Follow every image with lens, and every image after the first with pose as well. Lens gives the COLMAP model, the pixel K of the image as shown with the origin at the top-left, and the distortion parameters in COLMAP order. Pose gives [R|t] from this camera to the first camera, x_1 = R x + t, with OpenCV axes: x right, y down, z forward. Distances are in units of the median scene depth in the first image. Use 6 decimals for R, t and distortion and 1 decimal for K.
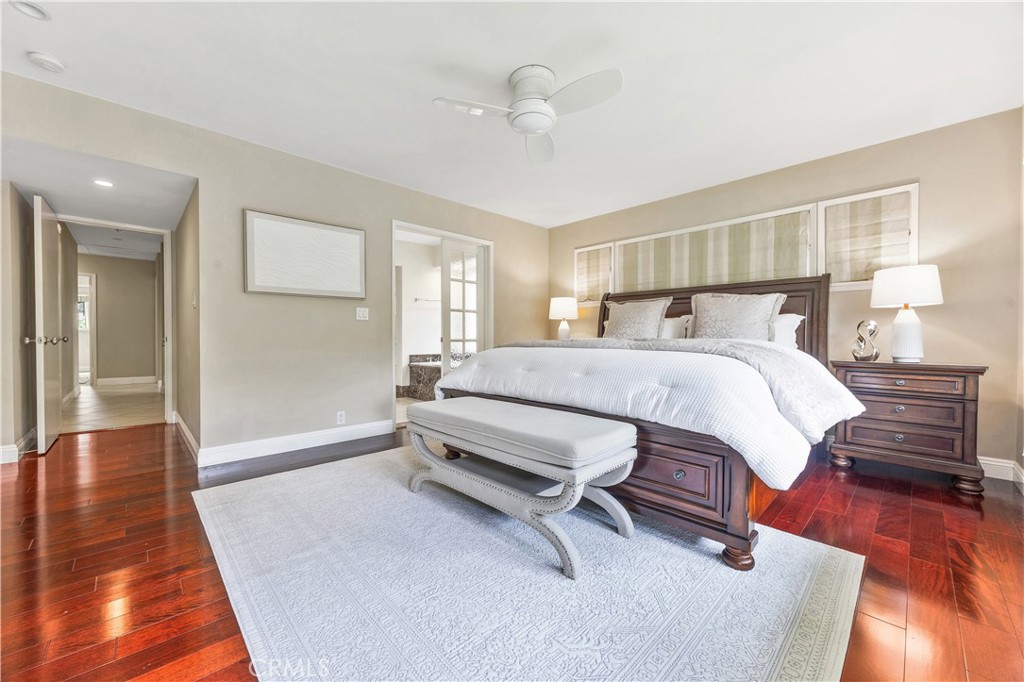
lens RADIAL K [[391.5, 0, 507.5], [0, 391.5, 340.6], [0, 0, 1]] dist [-0.003812, 0.000400]
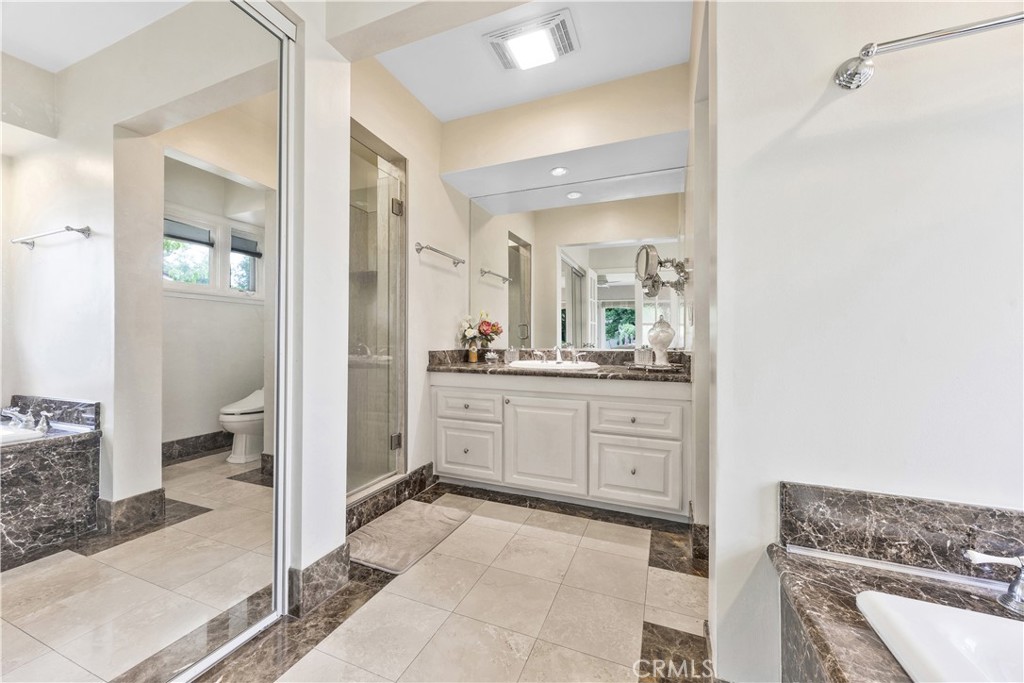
lens RADIAL K [[391.5, 0, 509.1], [0, 391.5, 339.8], [0, 0, 1]] dist [-0.003812, 0.000400]
pose [[0.403005, -0.004170, -0.915188, -0.258367], [-0.018104, 0.999758, -0.012527, -0.017994], [0.915019, 0.021617, 0.402832, 1.373027]]
